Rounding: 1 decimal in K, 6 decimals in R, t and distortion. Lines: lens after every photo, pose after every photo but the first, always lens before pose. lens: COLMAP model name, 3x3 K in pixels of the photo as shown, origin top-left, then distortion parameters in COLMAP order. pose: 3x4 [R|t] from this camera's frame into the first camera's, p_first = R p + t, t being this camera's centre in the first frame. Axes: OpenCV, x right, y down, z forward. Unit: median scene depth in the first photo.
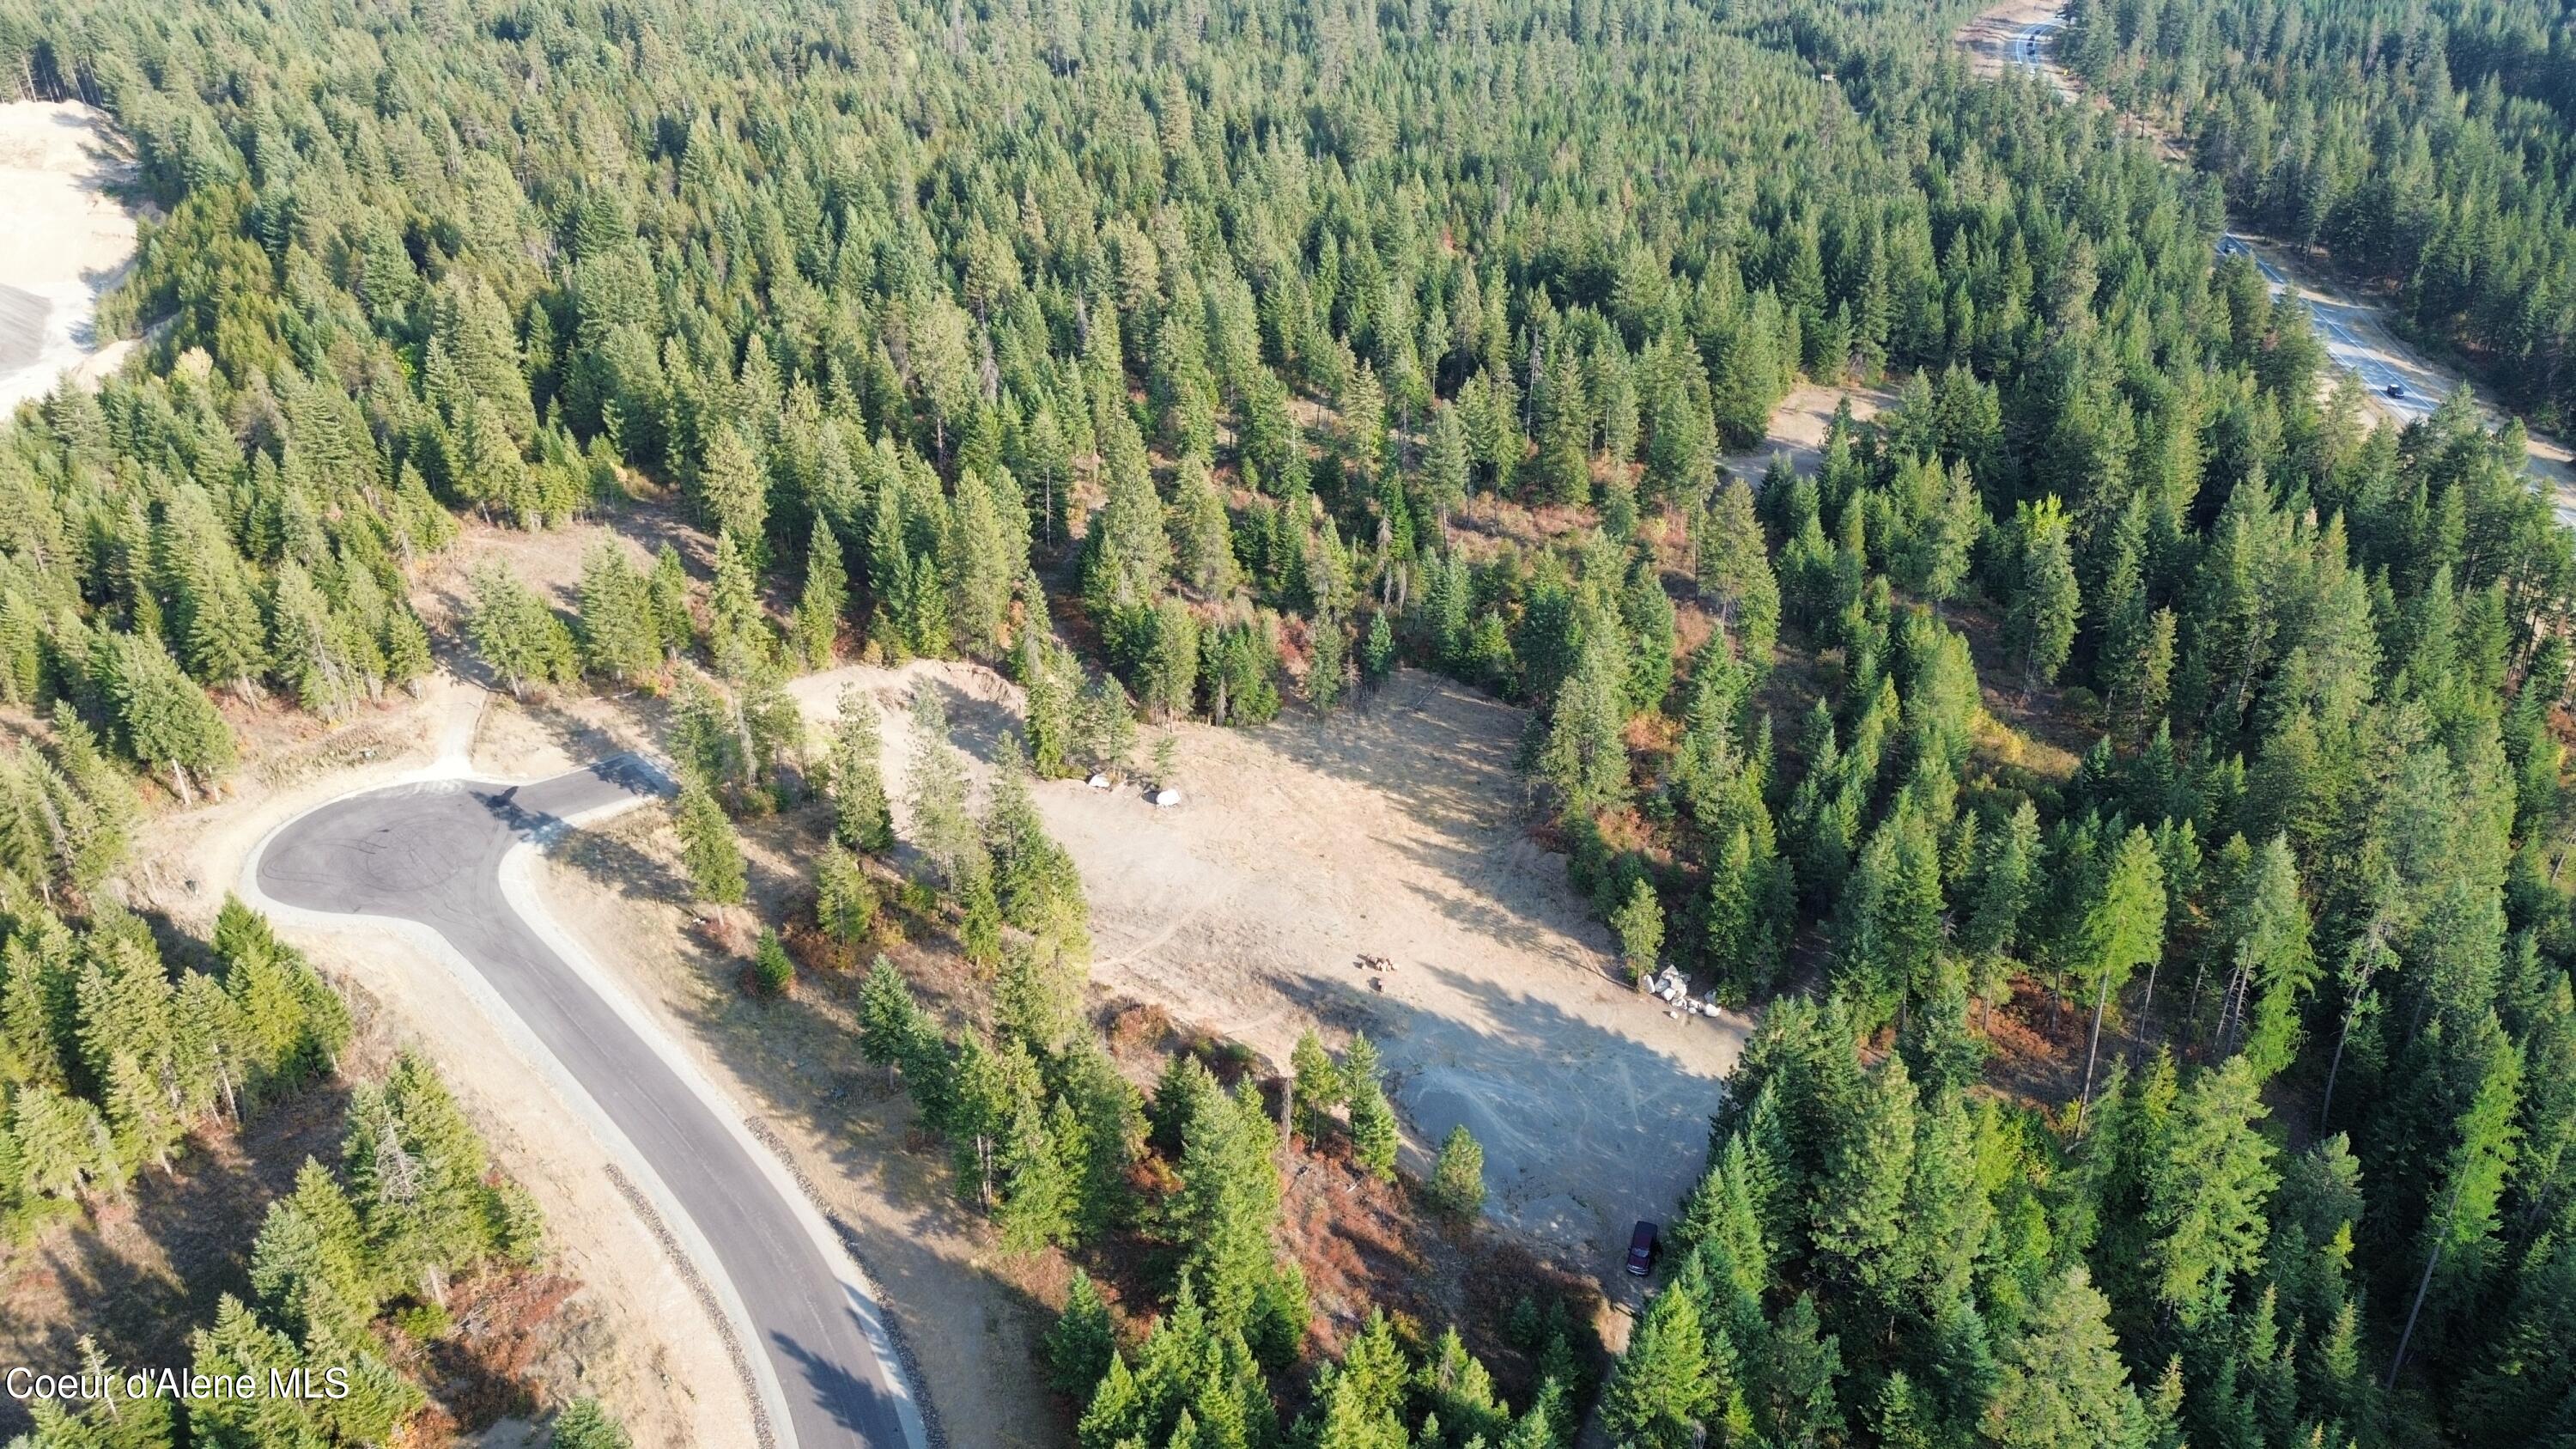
lens RADIAL K [[1809.1, 0, 1282.5], [0, 1809.1, 718.0], [0, 0, 1]] dist [0.063802, -0.056665]
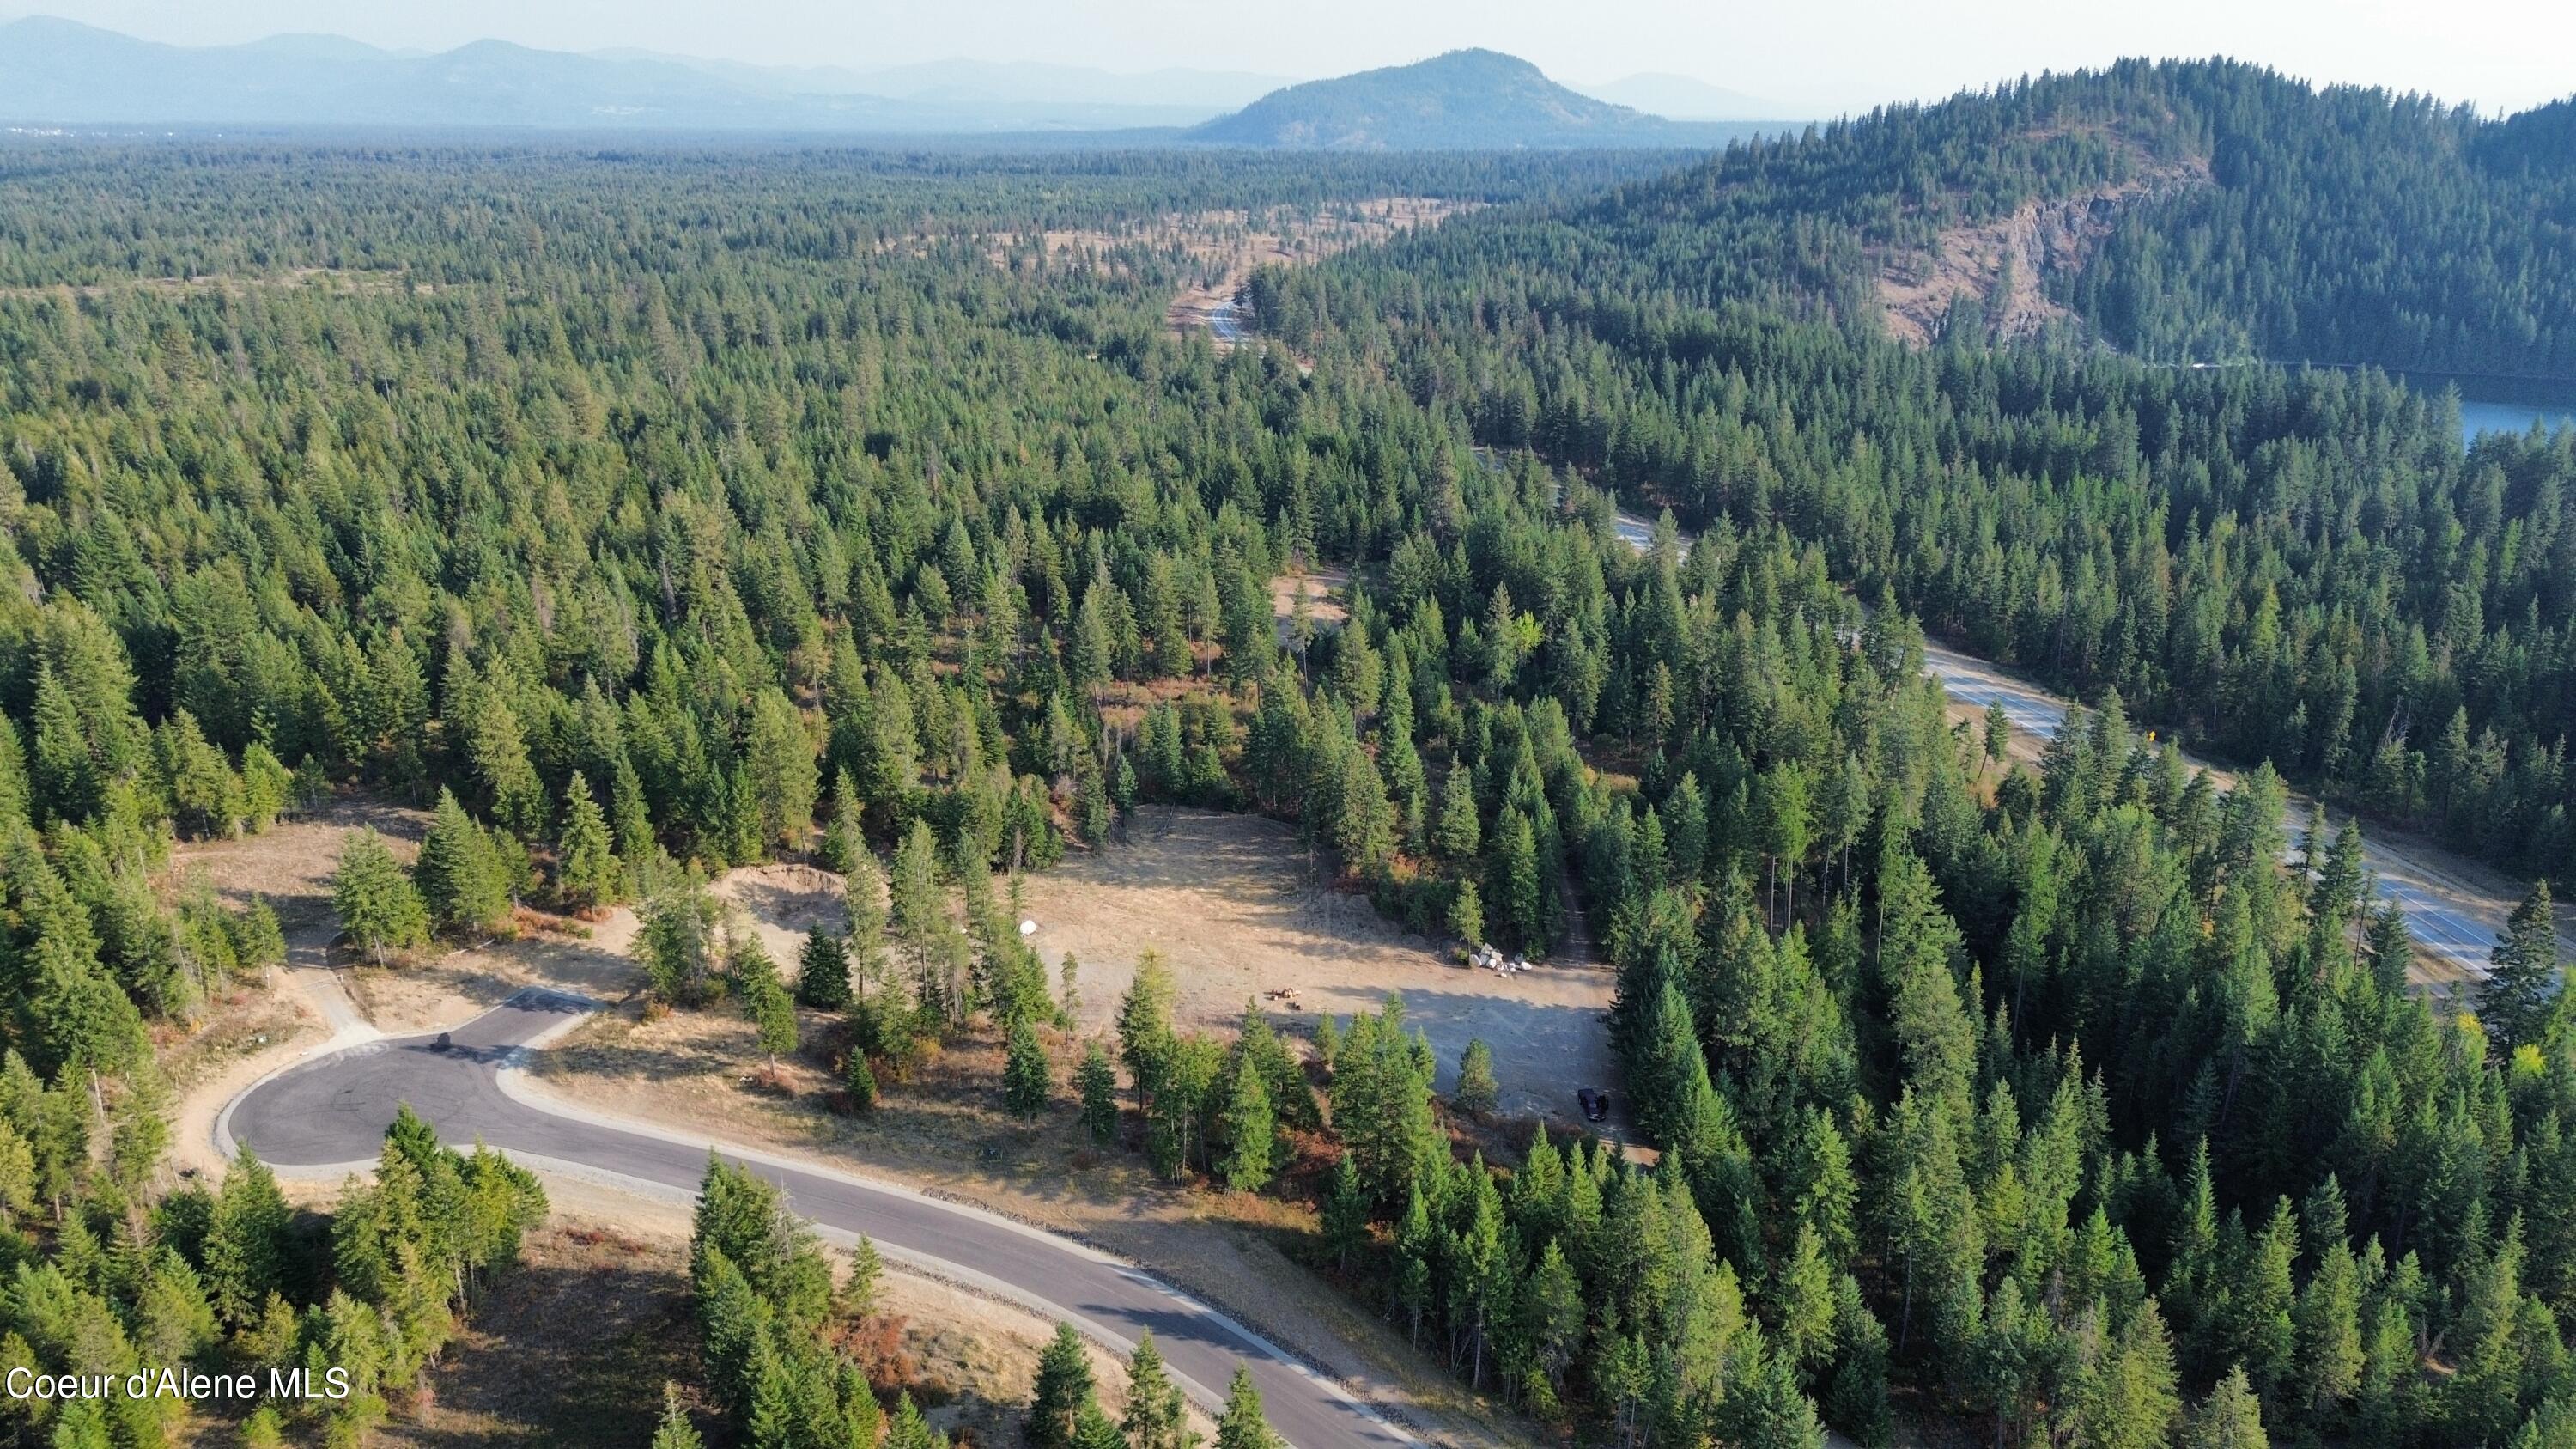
lens RADIAL K [[1809.1, 0, 1296.7], [0, 1809.1, 715.3], [0, 0, 1]] dist [0.063802, -0.056665]
pose [[0.889524, -0.147855, 0.432303, -0.410186], [0.212954, 0.971297, -0.105983, 0.074750], [-0.404224, 0.186336, 0.895478, -0.151281]]
